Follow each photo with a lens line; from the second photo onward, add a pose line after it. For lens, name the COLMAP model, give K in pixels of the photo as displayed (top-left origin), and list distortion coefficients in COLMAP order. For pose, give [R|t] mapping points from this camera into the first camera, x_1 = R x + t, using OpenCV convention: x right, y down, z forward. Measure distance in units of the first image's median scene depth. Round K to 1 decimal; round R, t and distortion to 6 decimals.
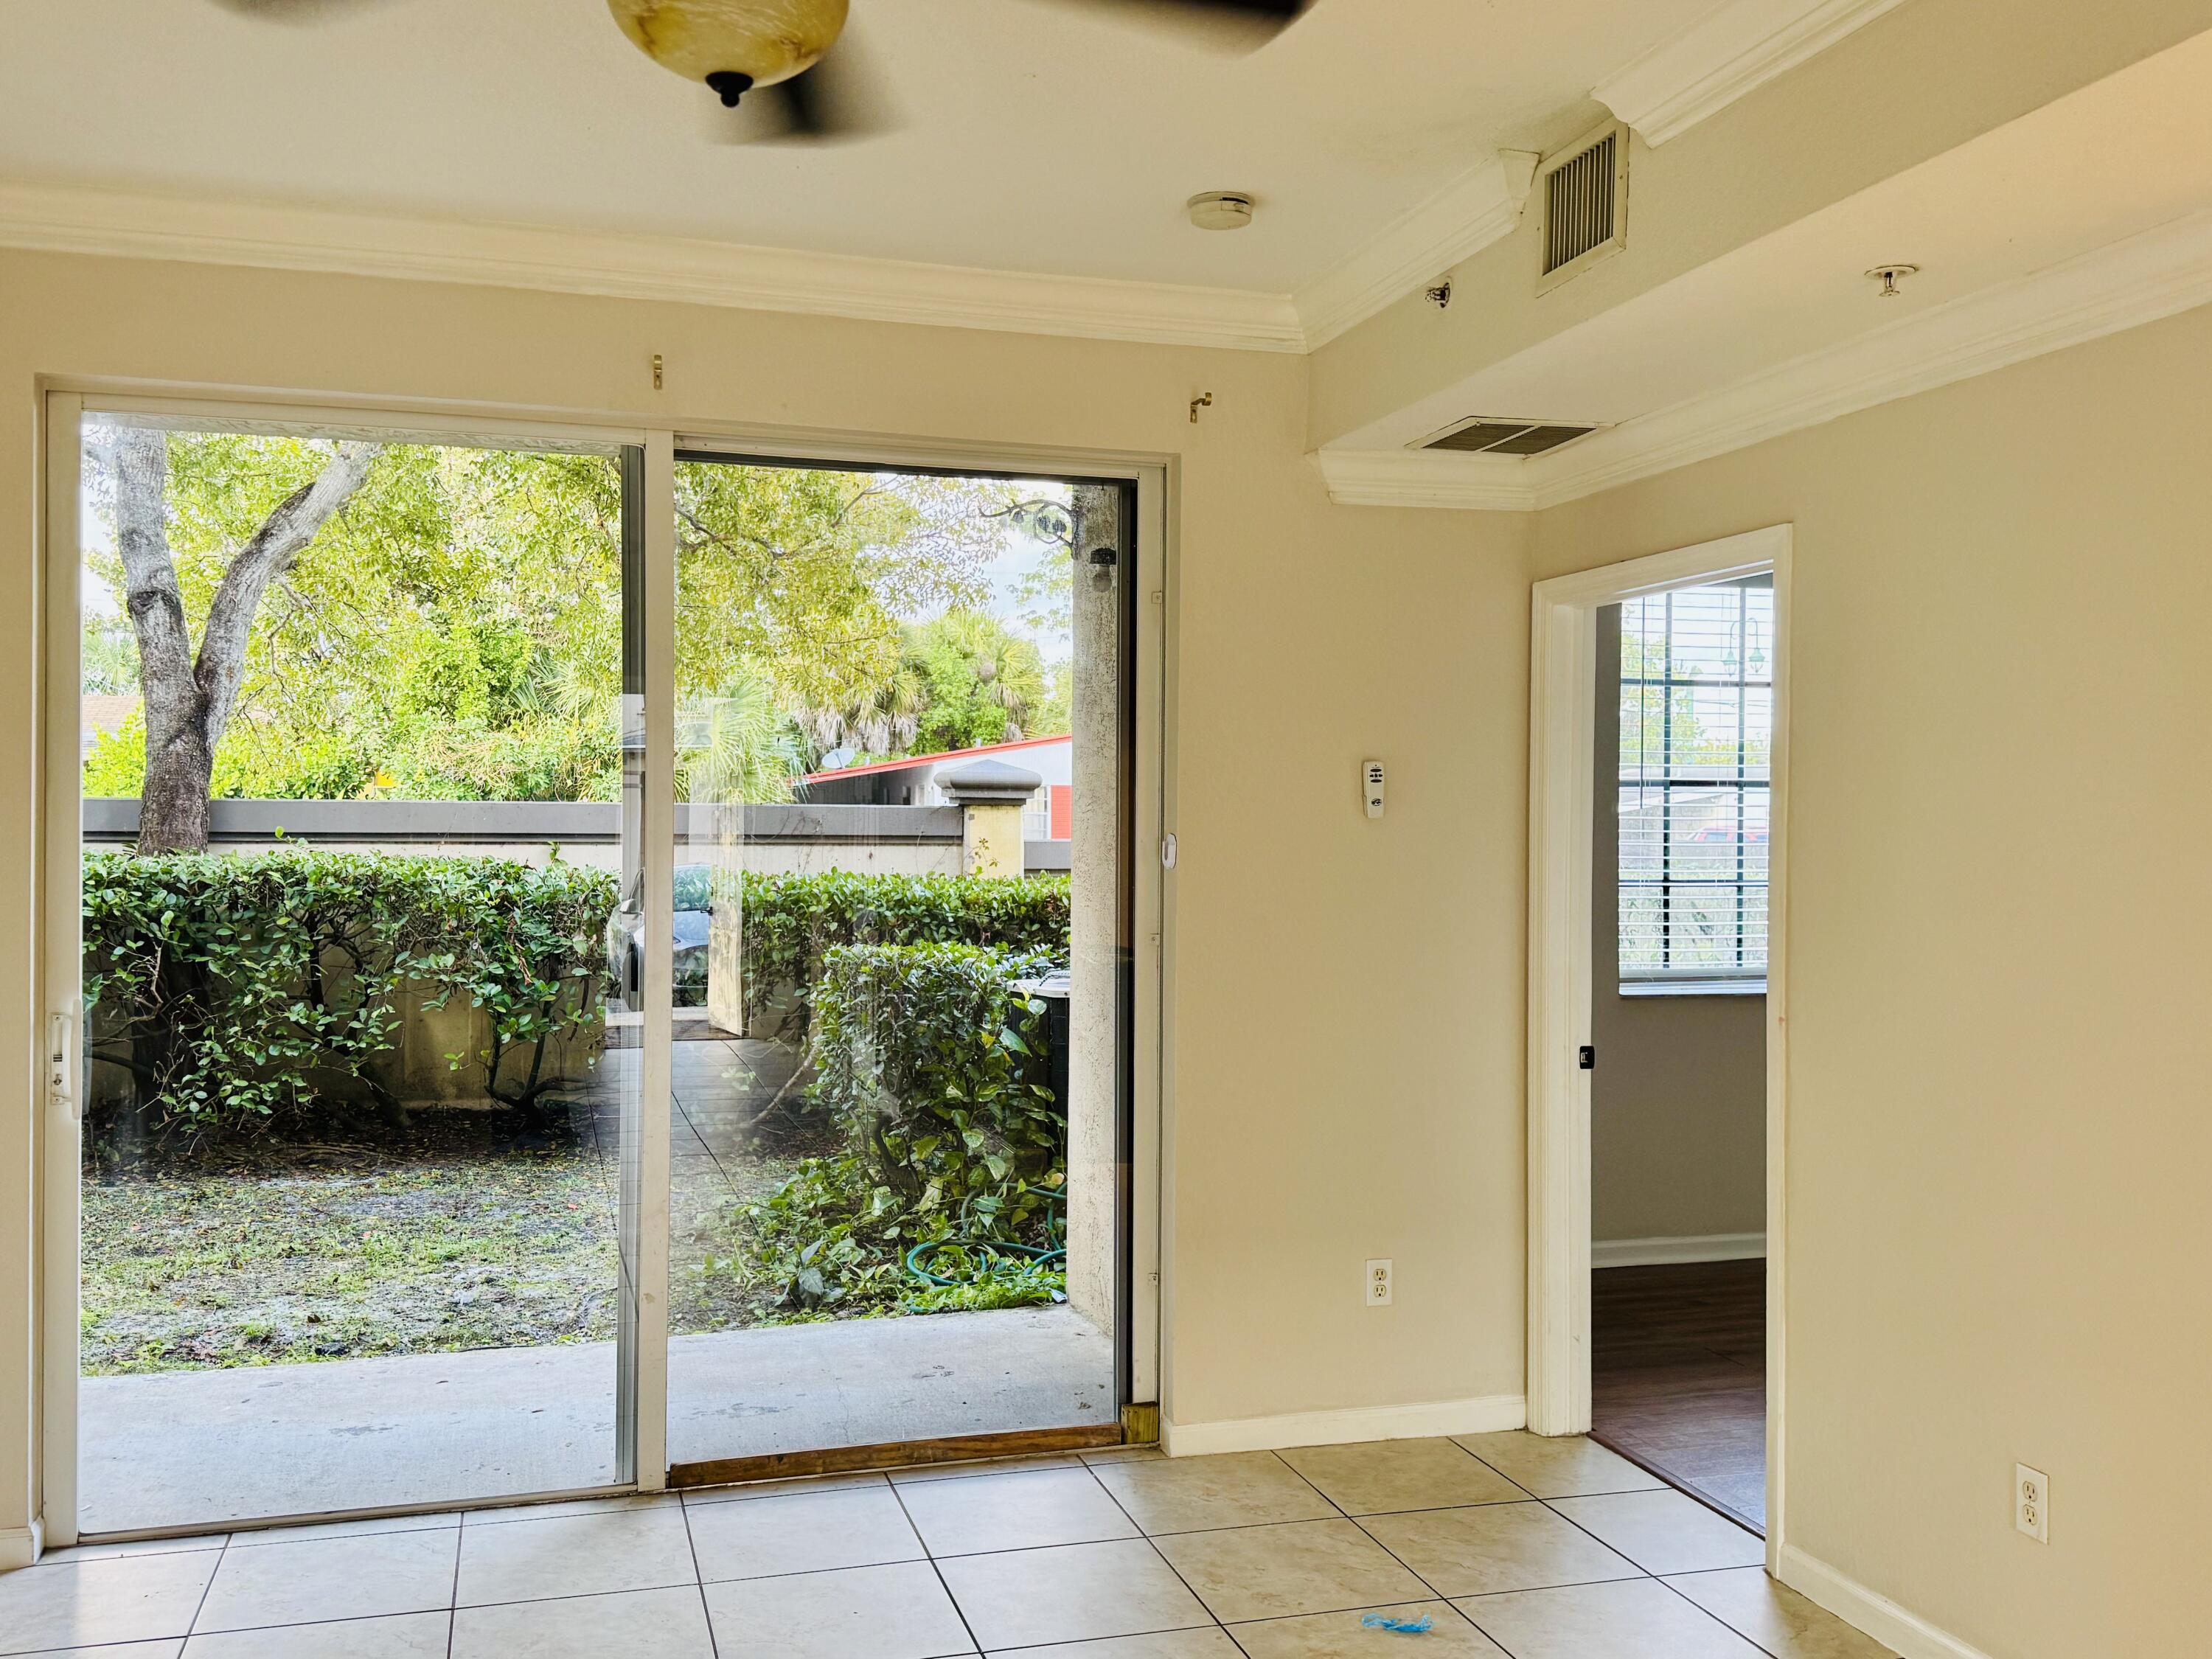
lens RADIAL K [[1924.6, 0, 1101.9], [0, 1924.6, 828.7], [0, 0, 1]] dist [0.065258, -0.081342]
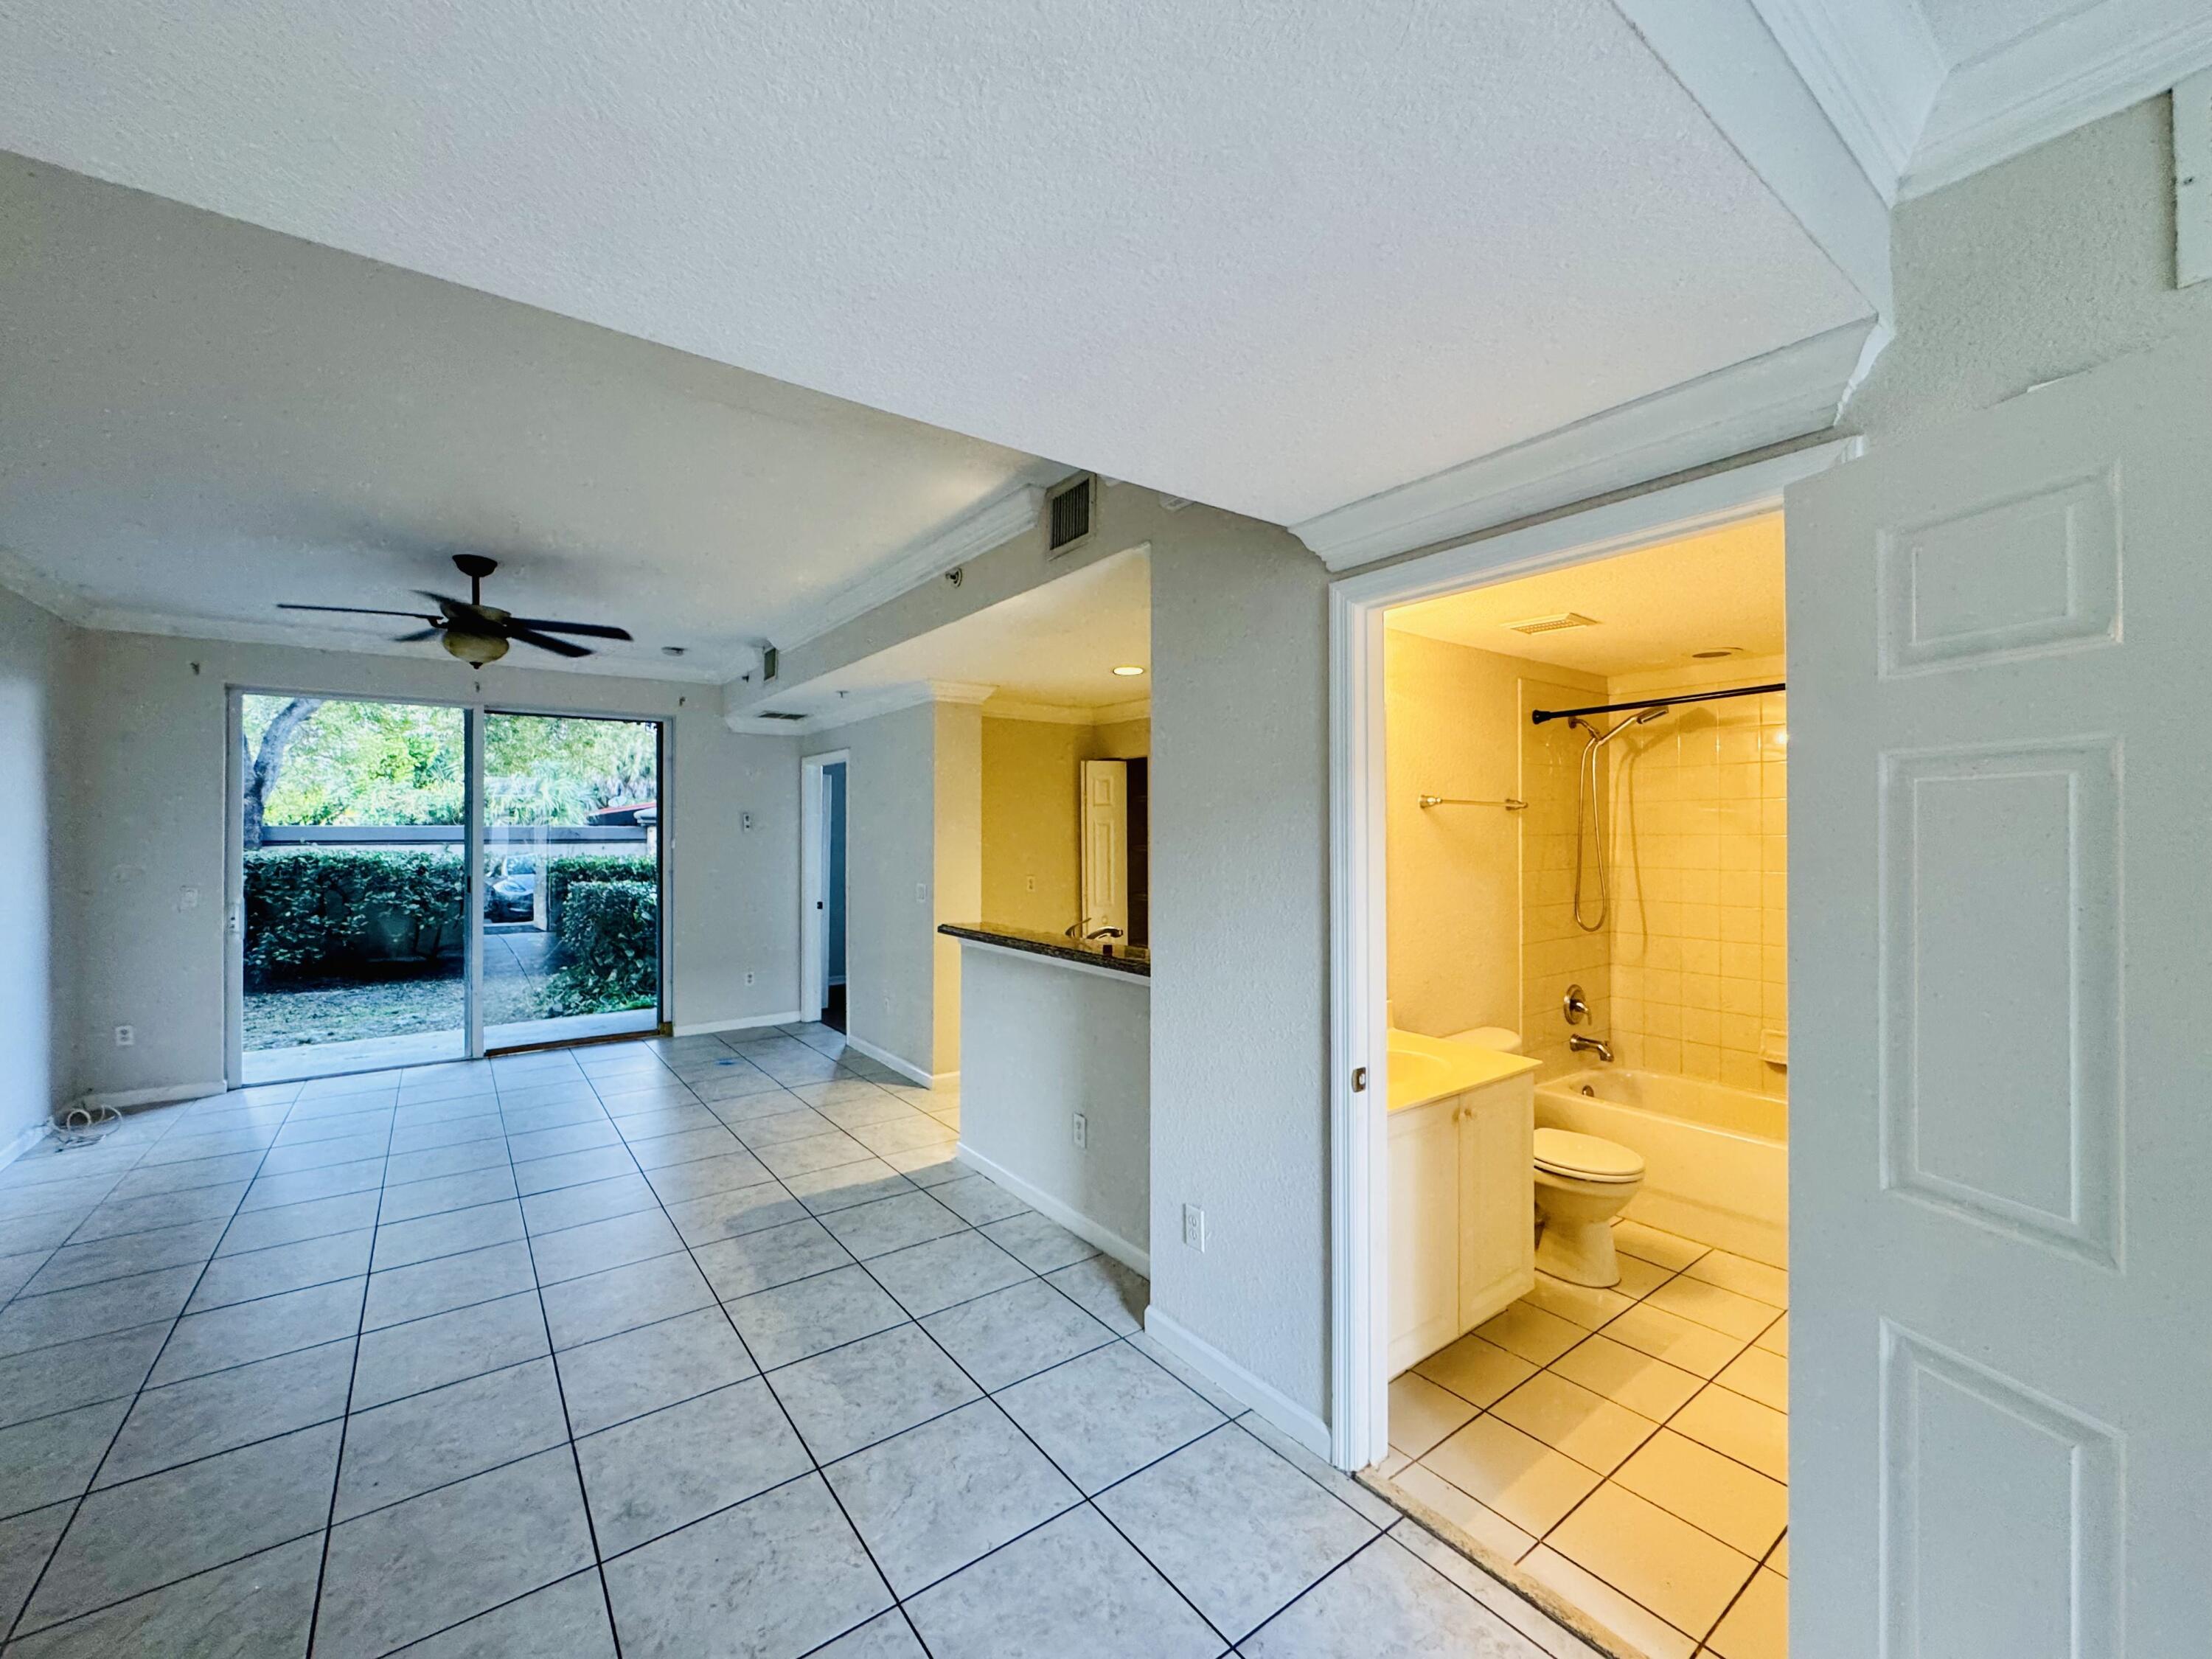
lens RADIAL K [[887.9, 0, 1093.3], [0, 887.9, 823.0], [0, 0, 1]] dist [-0.004048, 0.000528]
pose [[0.940440, -0.004350, 0.339931, 0.094414], [0.008492, 0.999907, -0.010698, 0.000315], [-0.339853, 0.012948, 0.940389, -0.291919]]
